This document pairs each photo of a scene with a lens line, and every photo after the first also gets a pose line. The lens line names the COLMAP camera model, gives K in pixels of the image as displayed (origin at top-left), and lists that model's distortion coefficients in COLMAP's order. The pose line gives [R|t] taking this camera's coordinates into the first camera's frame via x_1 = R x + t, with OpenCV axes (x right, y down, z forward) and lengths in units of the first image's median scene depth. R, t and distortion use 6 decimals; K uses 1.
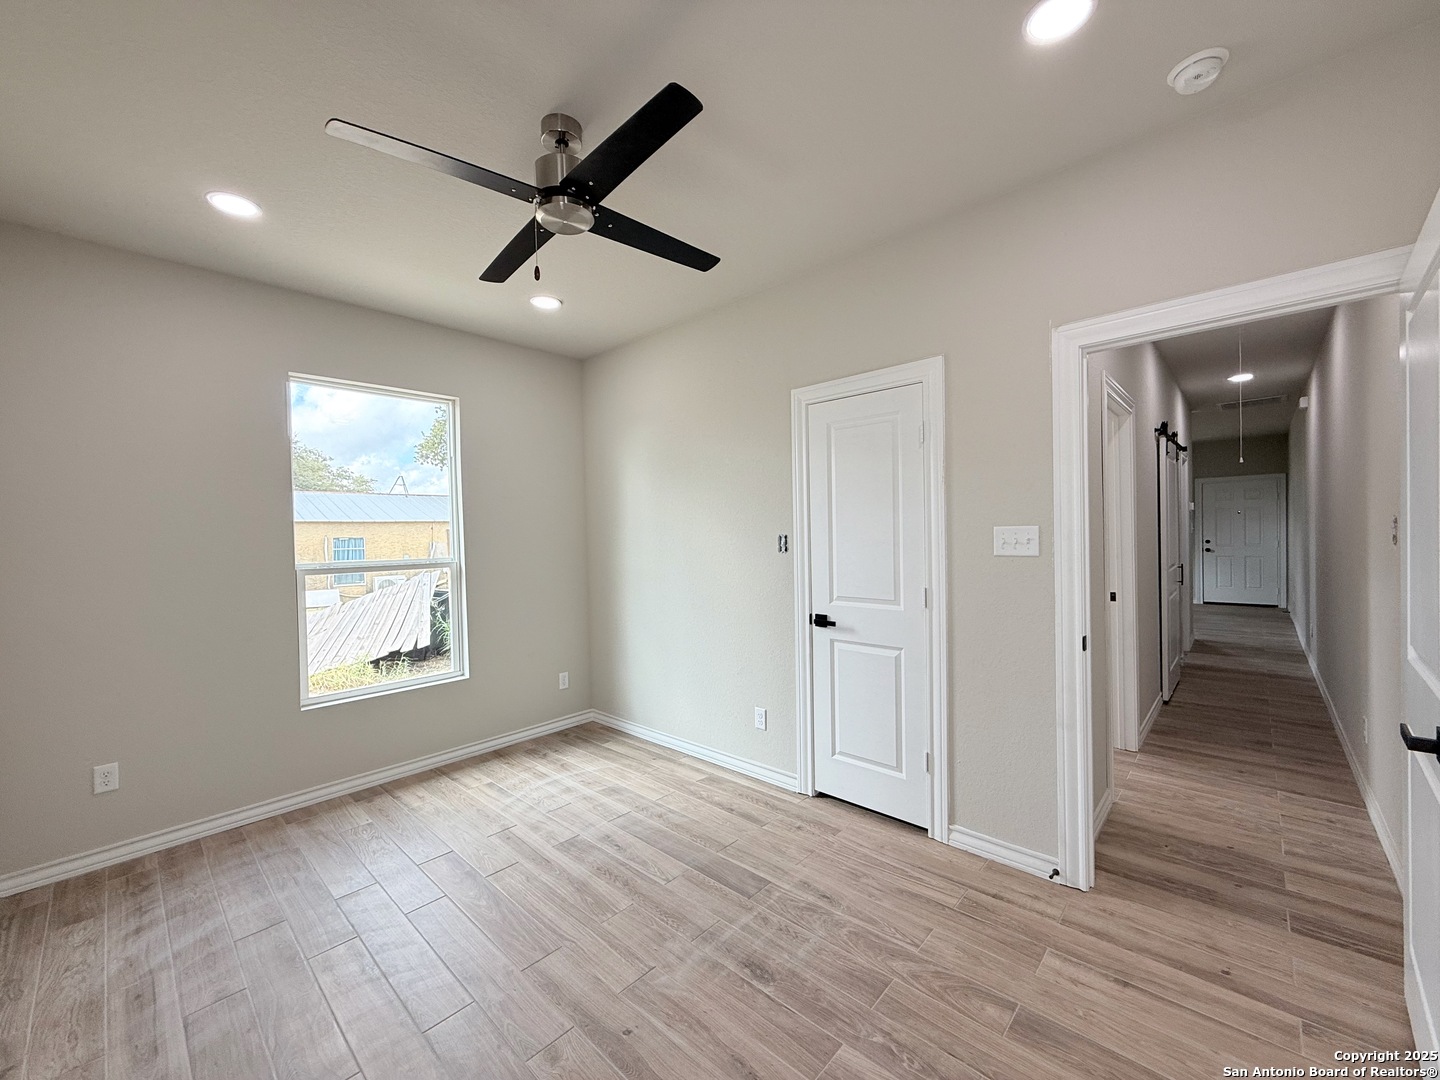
lens RADIAL K [[574.3, 0, 720.0], [0, 574.3, 540.0], [0, 0, 1]] dist [0.000062, 0.000641]
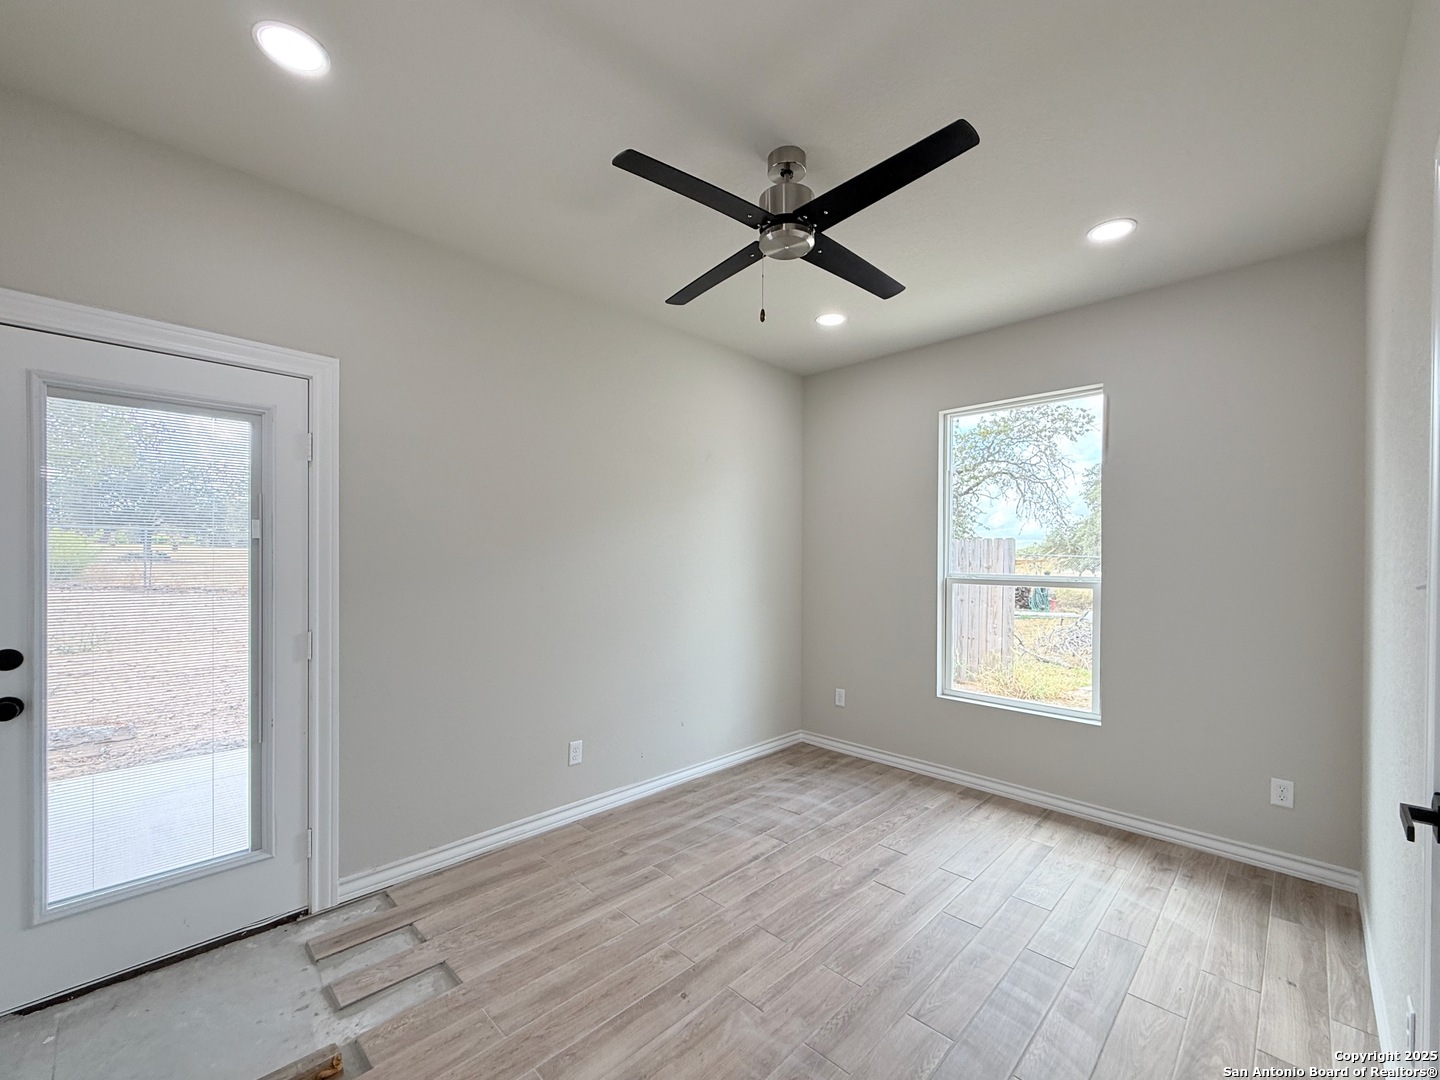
lens RADIAL K [[575.1, 0, 682.9], [0, 575.1, 558.7], [0, 0, 1]] dist [-0.001028, -0.000098]
pose [[-0.039476, 0.027052, -0.998854, 0.462604], [-0.014101, 0.999519, 0.027628, -0.013395], [0.999121, 0.015175, -0.039076, 0.508554]]
